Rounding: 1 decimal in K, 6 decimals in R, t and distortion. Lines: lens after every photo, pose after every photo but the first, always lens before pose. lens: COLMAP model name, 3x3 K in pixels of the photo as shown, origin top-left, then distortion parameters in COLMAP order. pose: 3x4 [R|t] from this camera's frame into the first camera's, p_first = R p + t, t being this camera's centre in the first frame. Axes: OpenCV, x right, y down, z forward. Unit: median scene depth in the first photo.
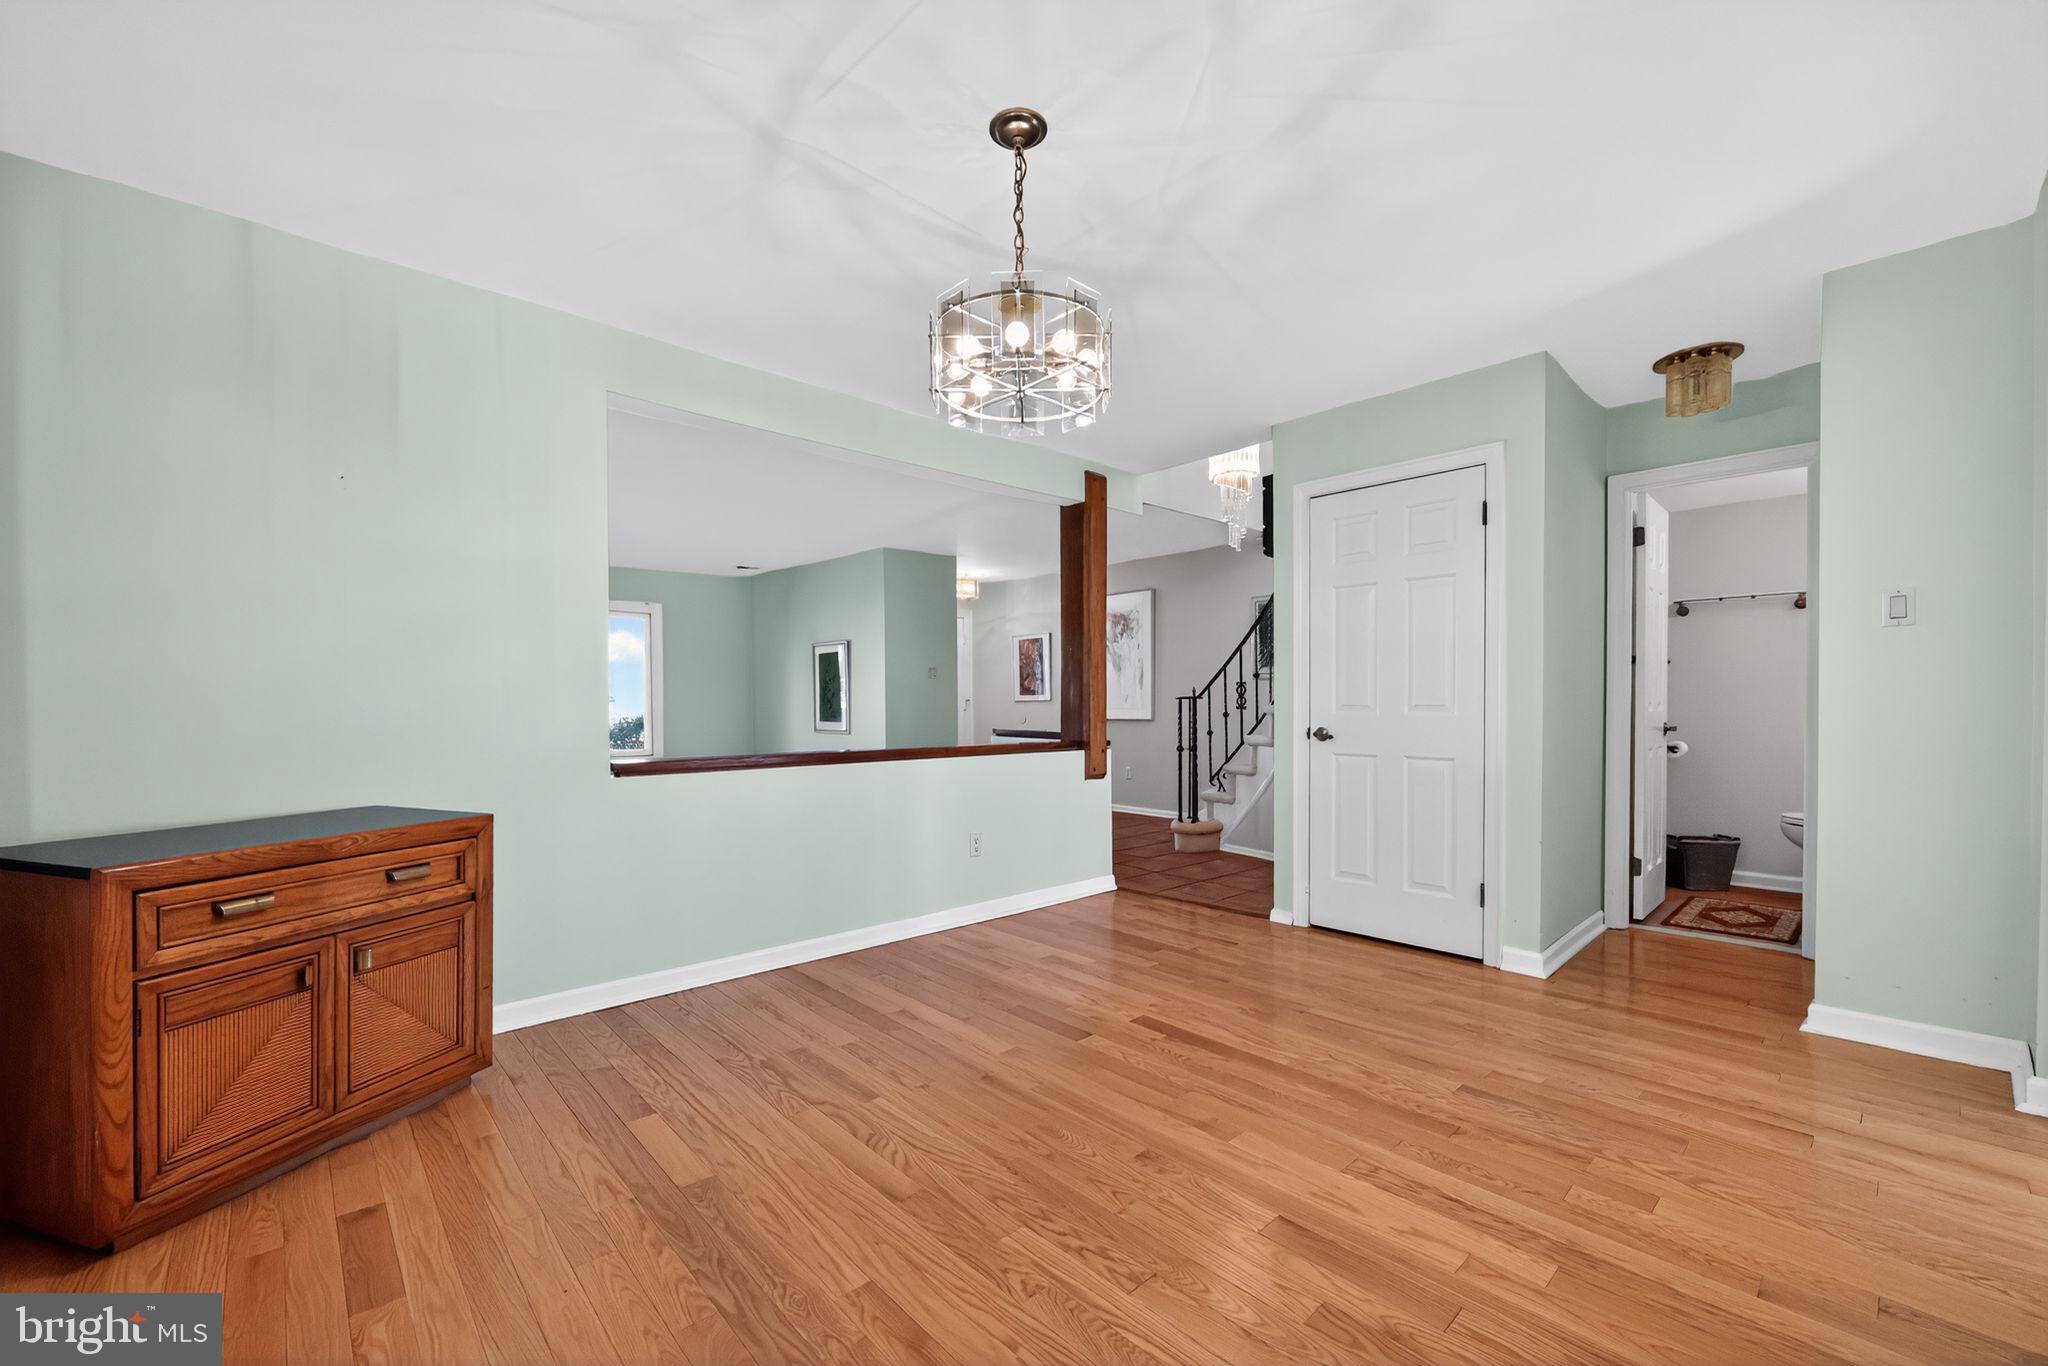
lens RADIAL K [[850.5, 0, 1009.7], [0, 850.5, 688.4], [0, 0, 1]] dist [0.002111, 0.000265]
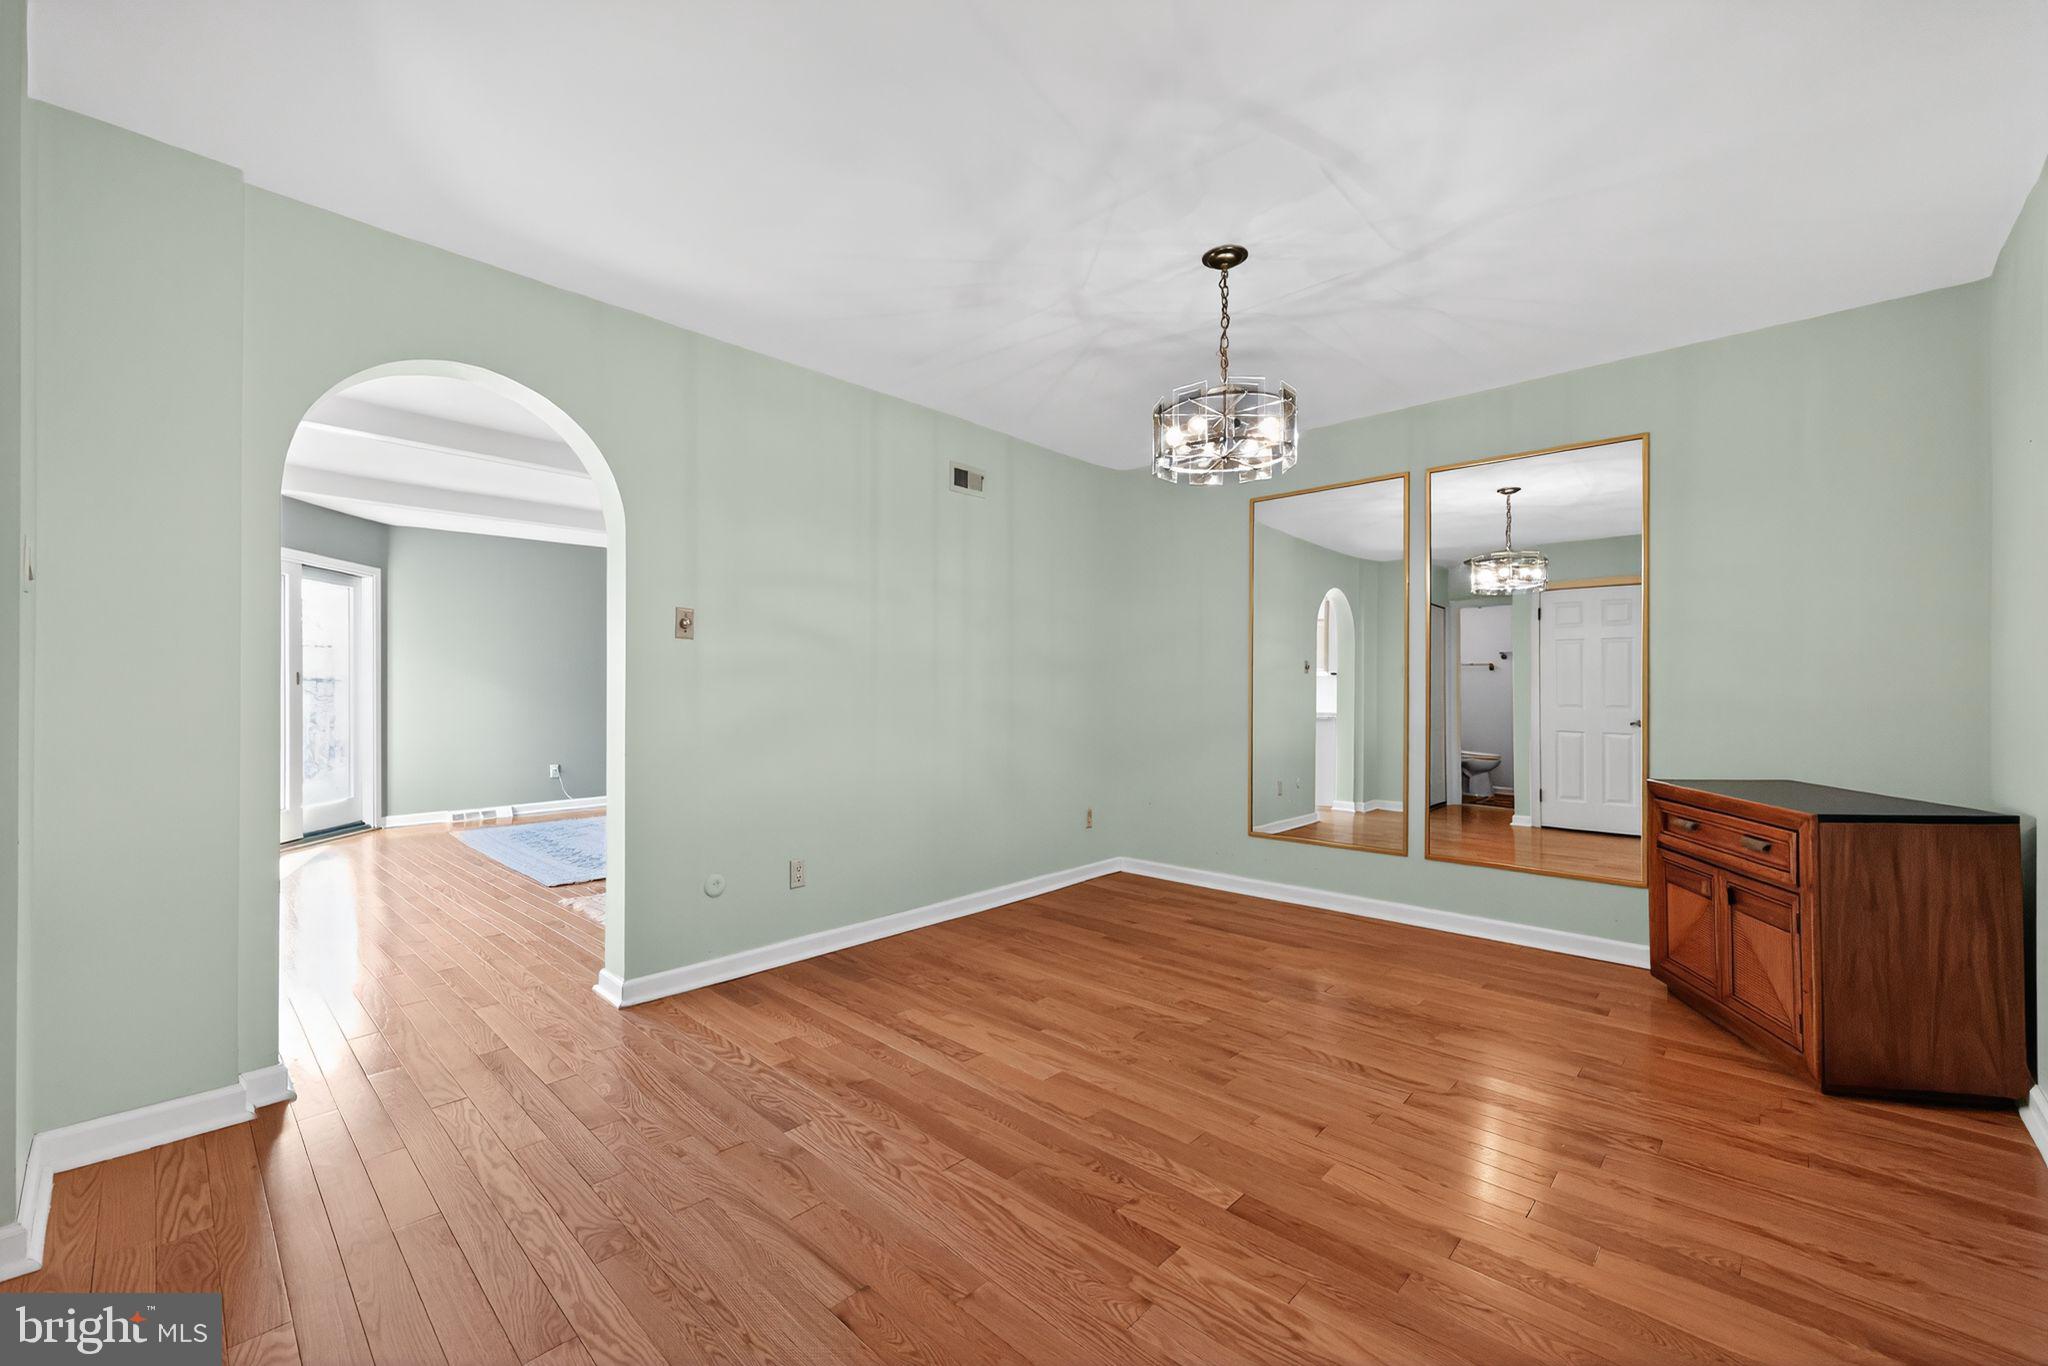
lens RADIAL K [[850.5, 0, 1009.7], [0, 850.5, 688.4], [0, 0, 1]] dist [0.002111, 0.000265]
pose [[-0.997566, 0.000360, -0.069734, 0.424387], [0.001369, 0.999895, -0.014420, 0.019329], [0.069722, -0.014481, -0.997461, 2.248245]]
